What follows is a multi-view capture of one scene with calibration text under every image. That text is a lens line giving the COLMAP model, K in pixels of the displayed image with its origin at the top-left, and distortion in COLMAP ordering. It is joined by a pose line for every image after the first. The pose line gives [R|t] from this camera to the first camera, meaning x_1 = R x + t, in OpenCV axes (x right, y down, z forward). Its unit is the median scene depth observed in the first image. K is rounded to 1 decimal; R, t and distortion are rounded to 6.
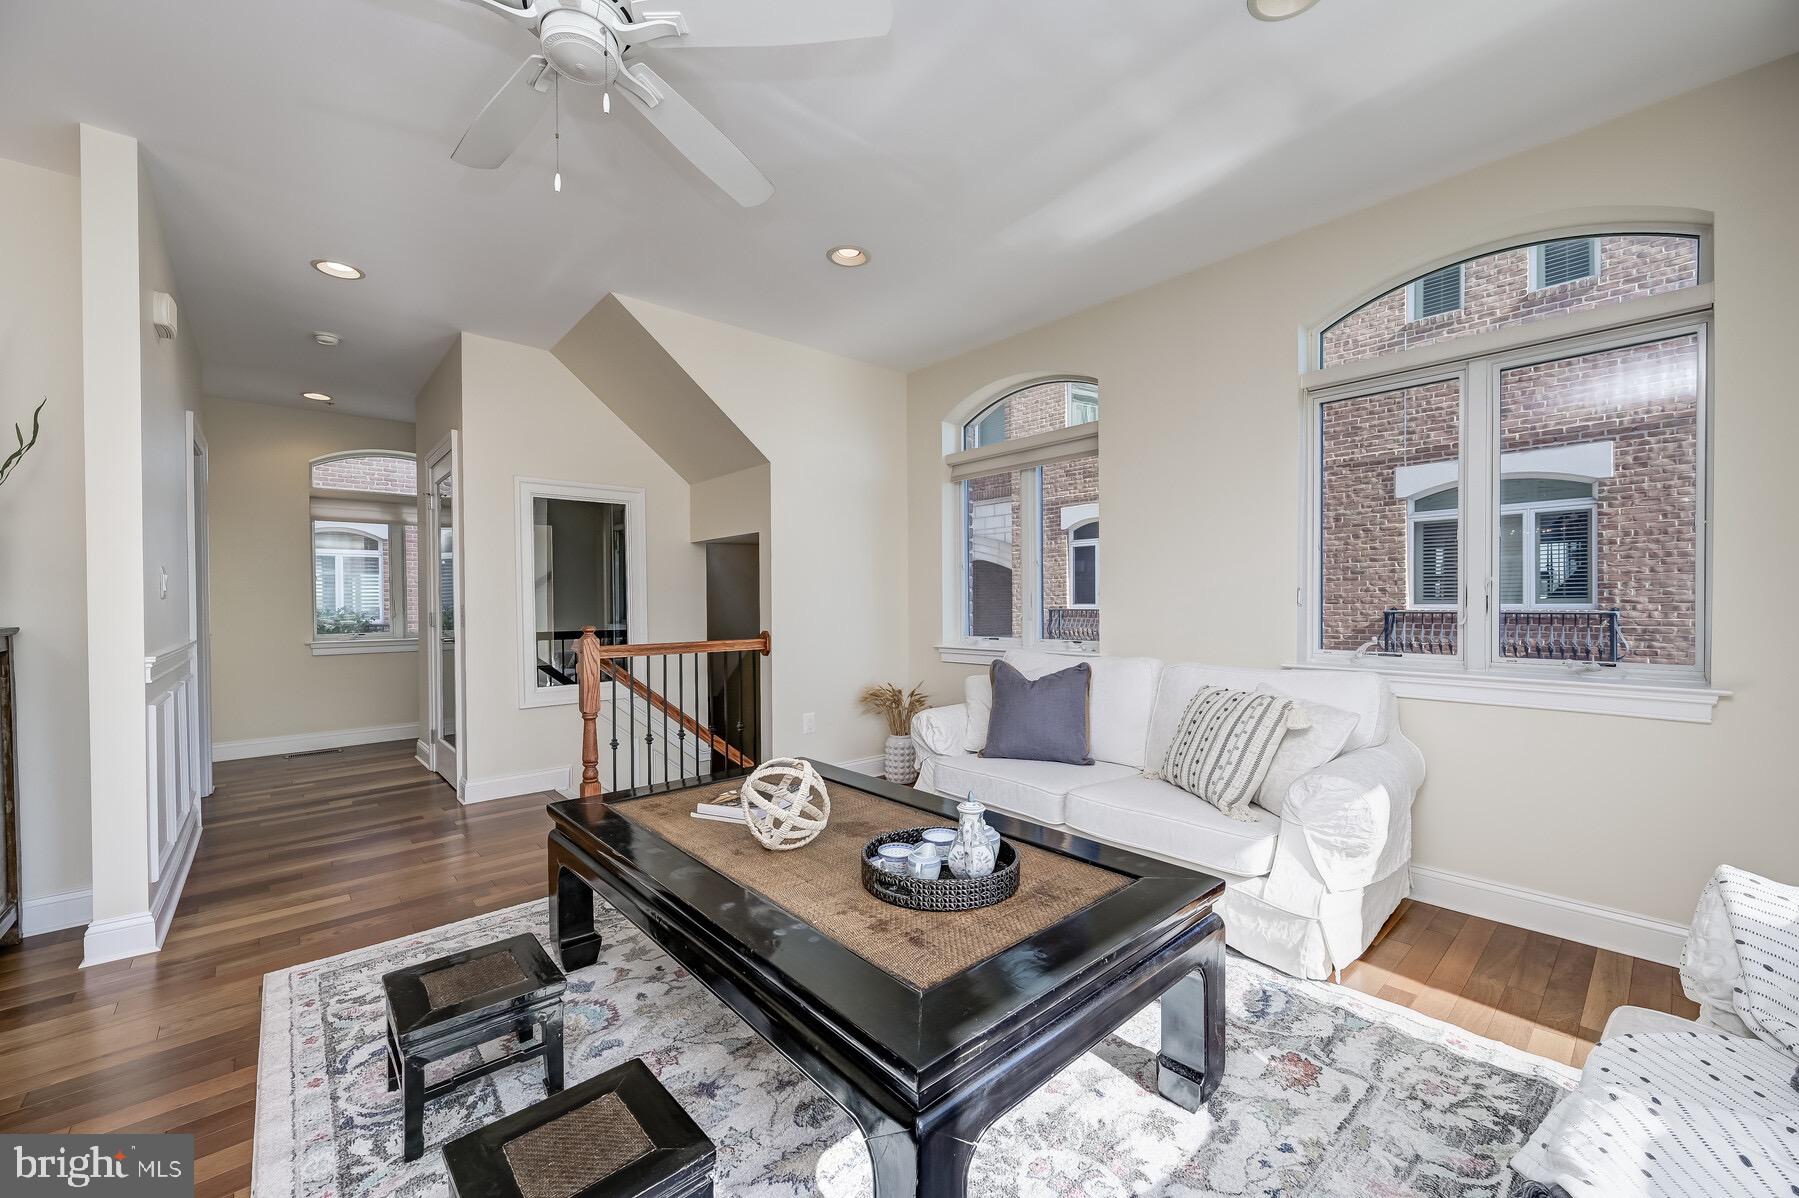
lens RADIAL K [[712.3, 0, 914.1], [0, 712.3, 604.3], [0, 0, 1]] dist [0.006868, 0.000162]
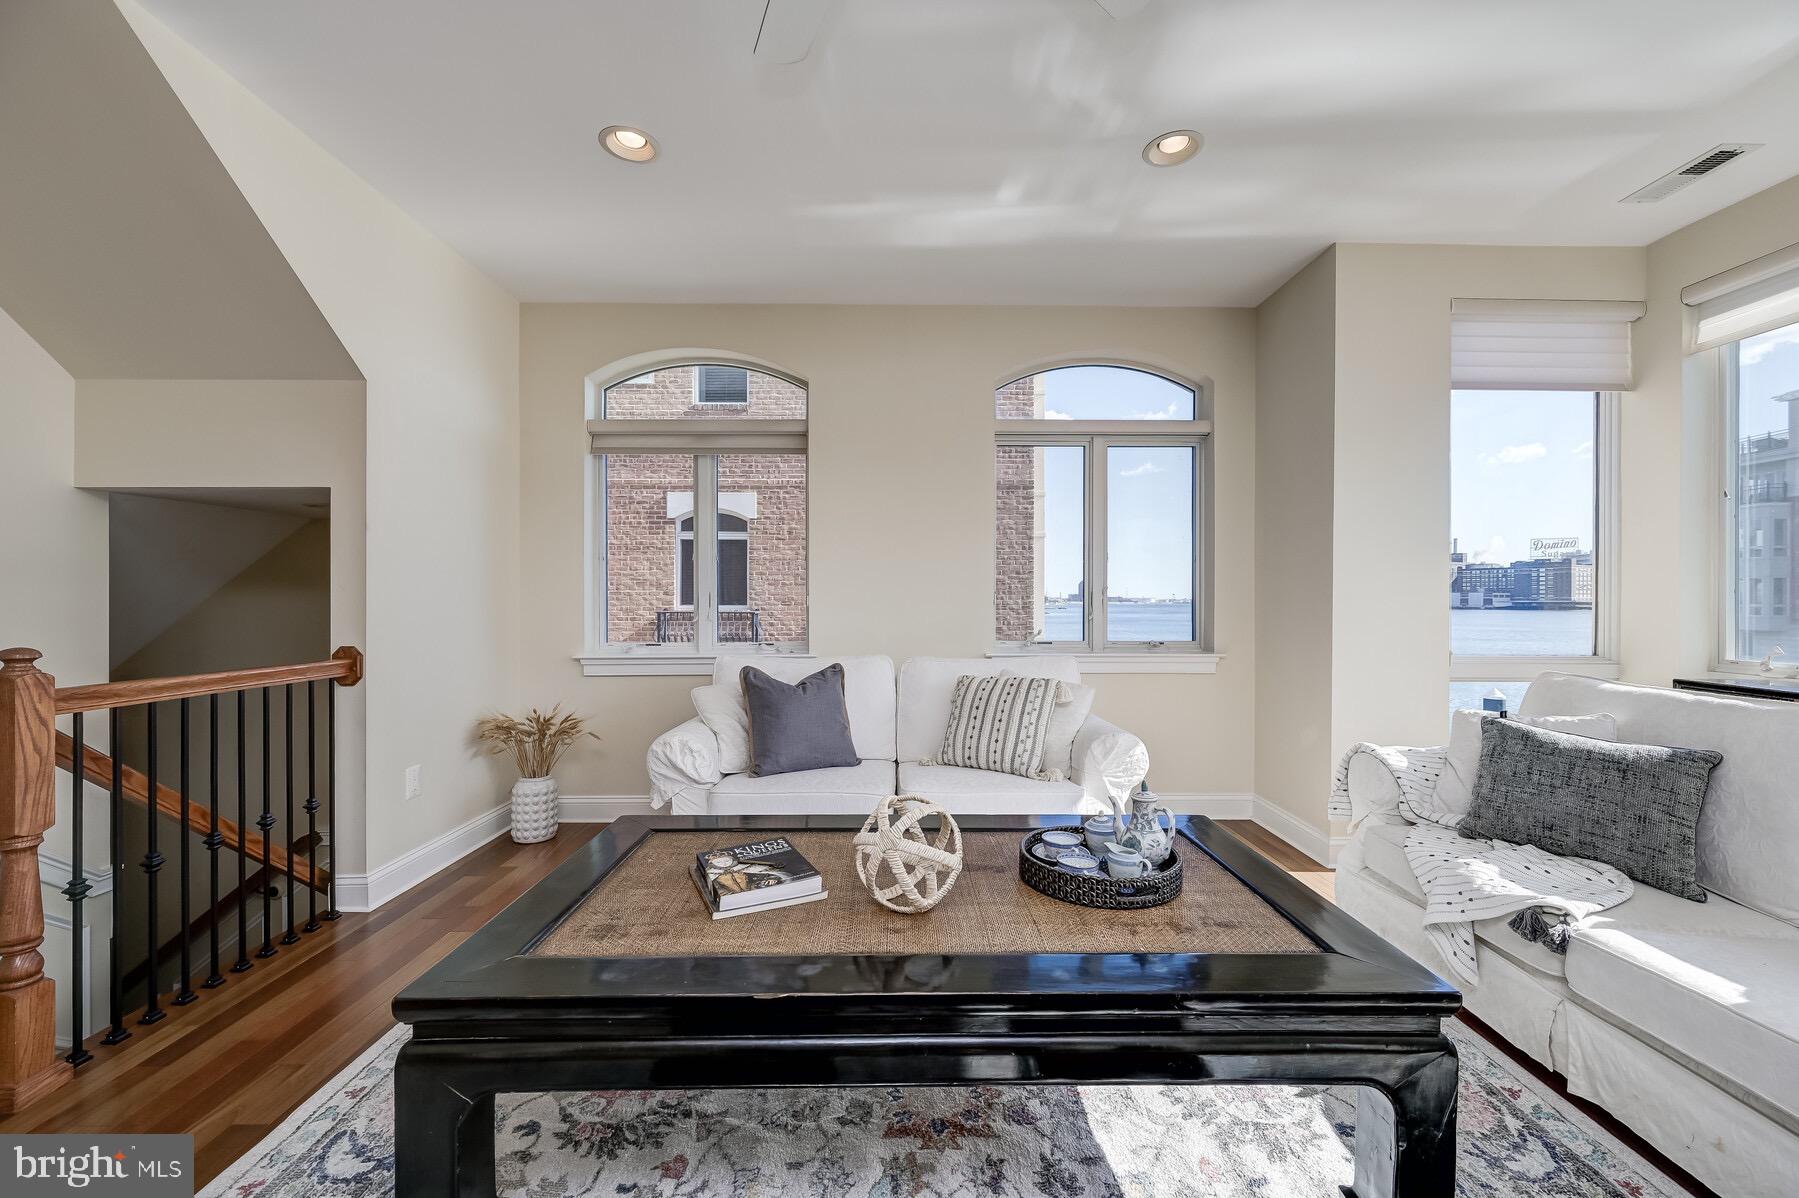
lens RADIAL K [[712.3, 0, 914.1], [0, 712.3, 604.3], [0, 0, 1]] dist [0.006868, 0.000162]
pose [[0.660351, 0.002678, 0.750953, -0.423929], [-0.000924, 0.999996, -0.002754, 0.001903], [-0.750957, 0.001125, 0.660350, 0.253411]]
